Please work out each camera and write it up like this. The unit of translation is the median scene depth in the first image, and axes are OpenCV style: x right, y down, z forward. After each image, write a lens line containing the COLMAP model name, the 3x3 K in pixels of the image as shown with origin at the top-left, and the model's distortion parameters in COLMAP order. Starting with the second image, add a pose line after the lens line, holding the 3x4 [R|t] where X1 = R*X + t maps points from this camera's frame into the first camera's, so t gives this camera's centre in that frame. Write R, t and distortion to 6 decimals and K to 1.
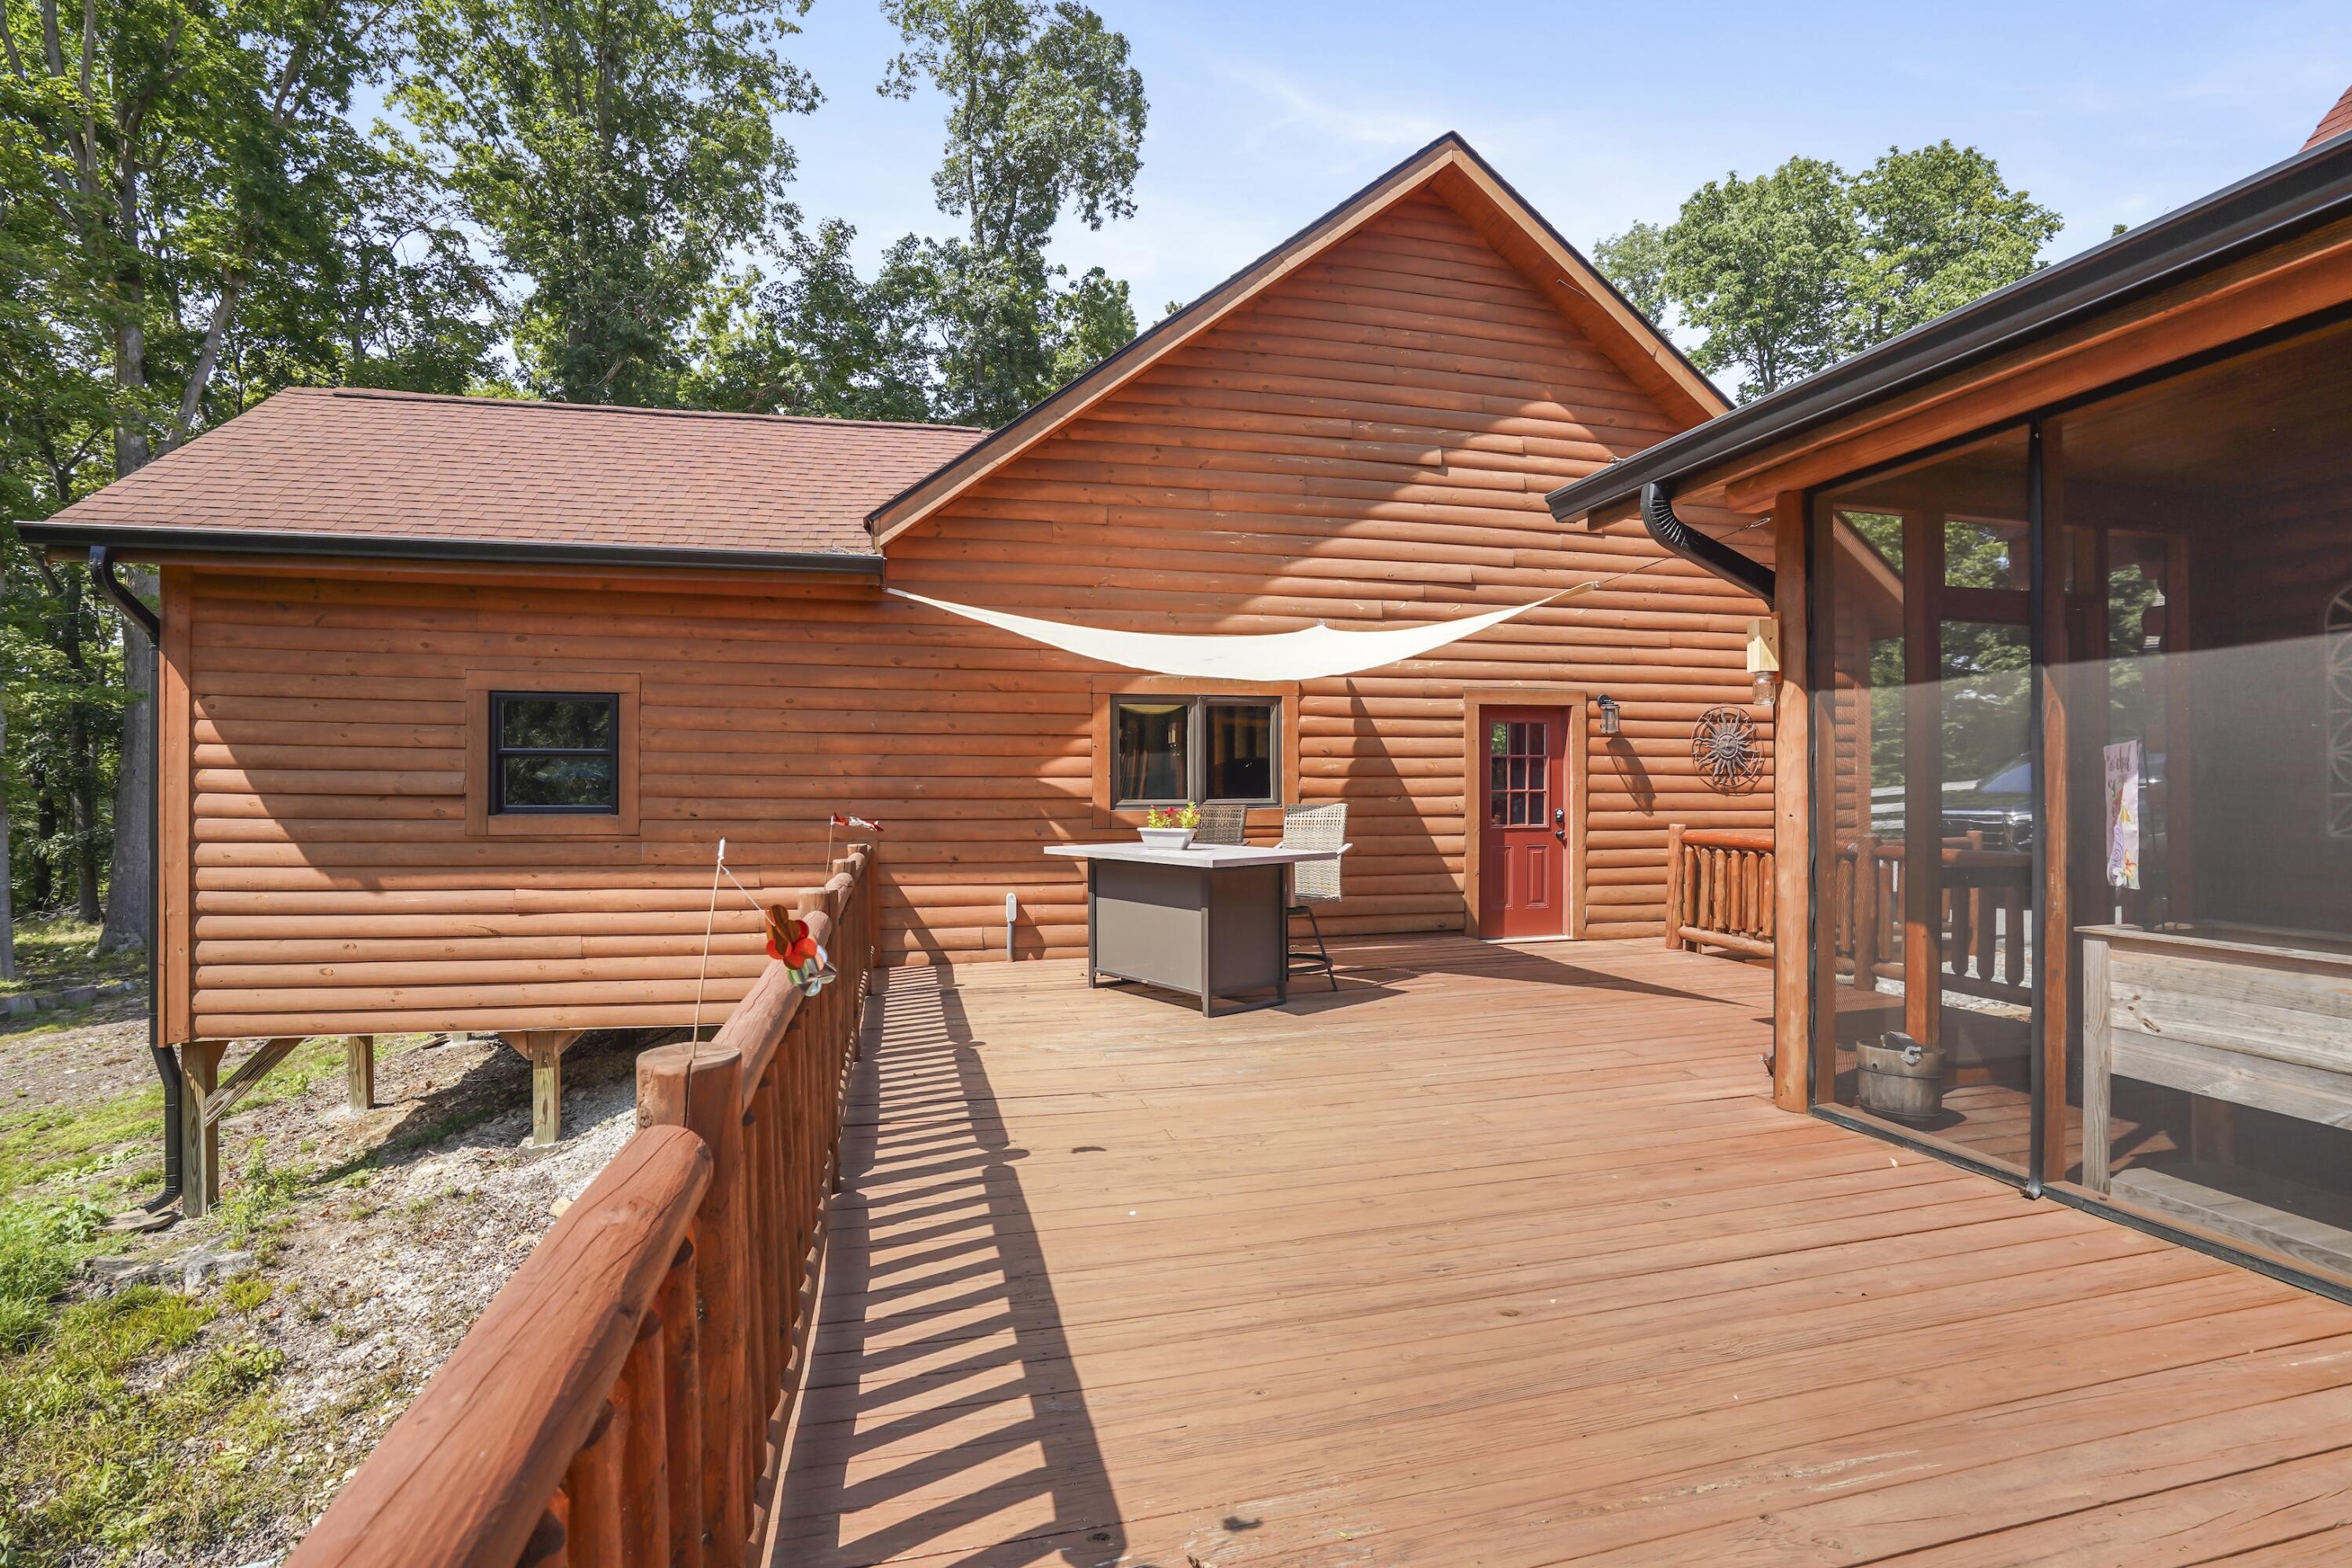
lens RADIAL K [[1099.2, 0, 1176.0], [0, 1099.2, 784.0], [0, 0, 1]] dist [-0.065308, 0.022714]
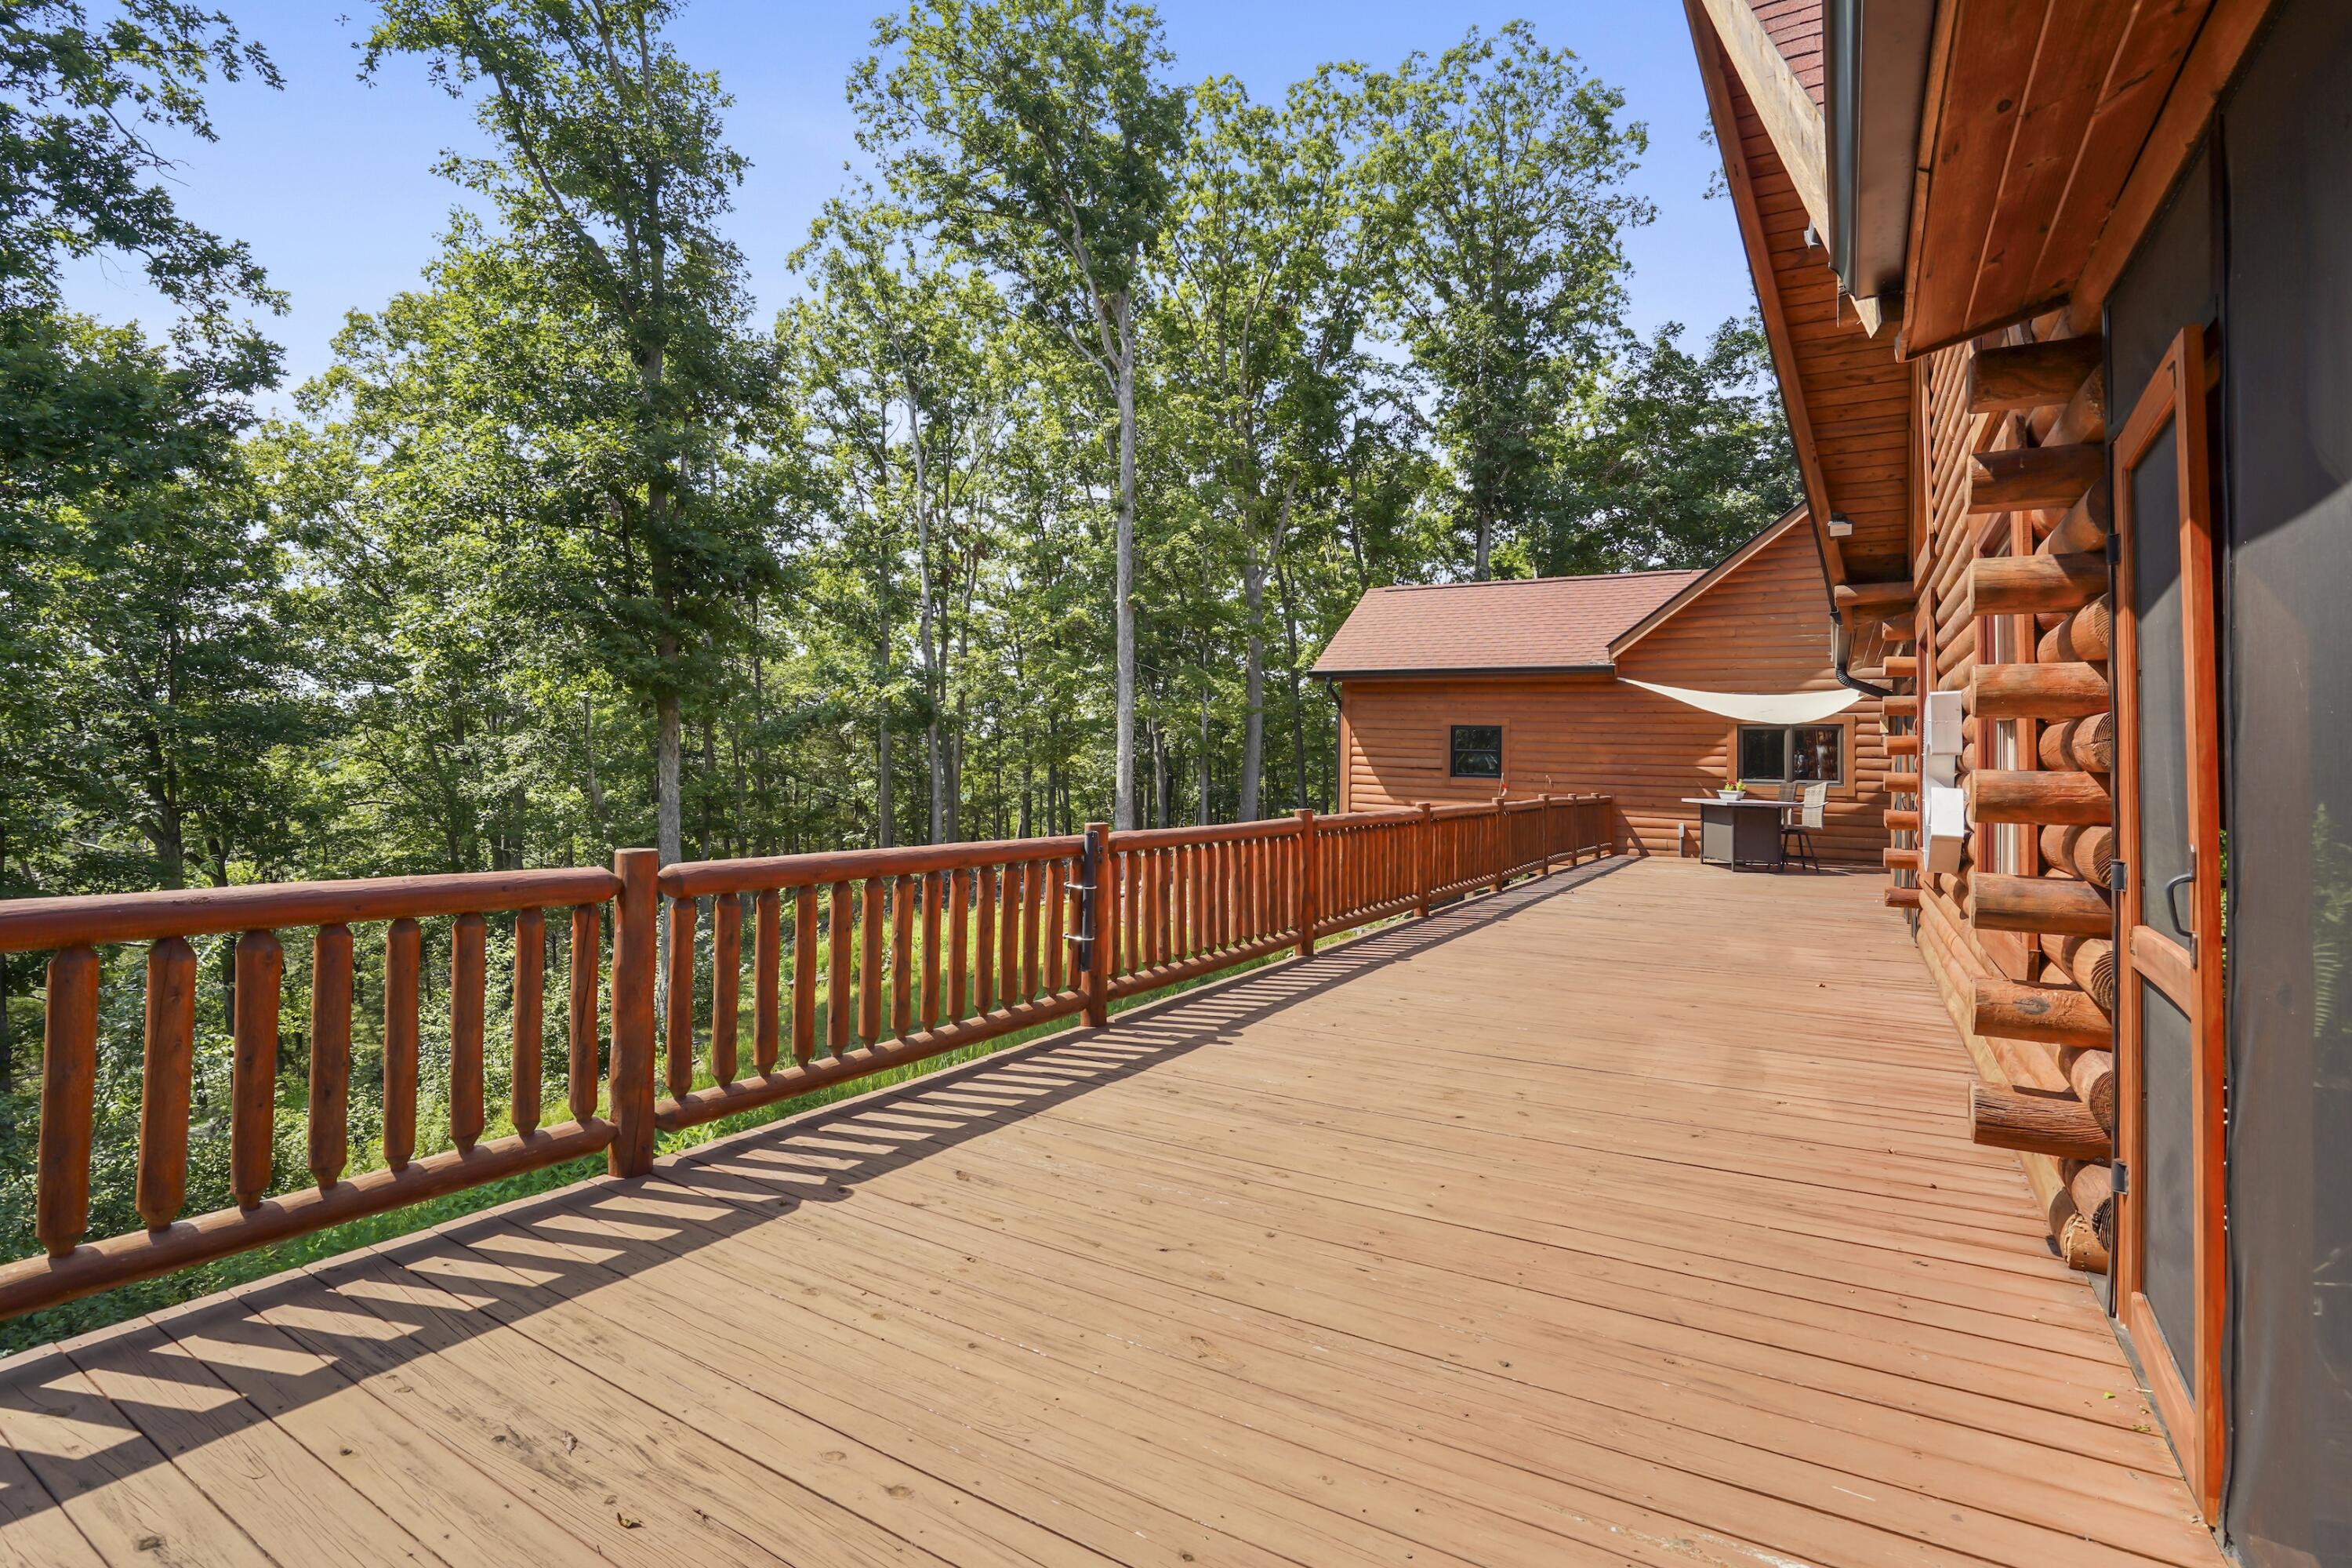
lens RADIAL K [[1117.7, 0, 1173.6], [0, 1117.7, 709.5], [0, 0, 1]] dist [-0.060321, 0.022966]
pose [[0.714137, -0.013087, -0.699883, 0.609581], [-0.023579, 0.998808, -0.042735, -0.000755], [0.699608, 0.047021, 0.712978, -1.116574]]
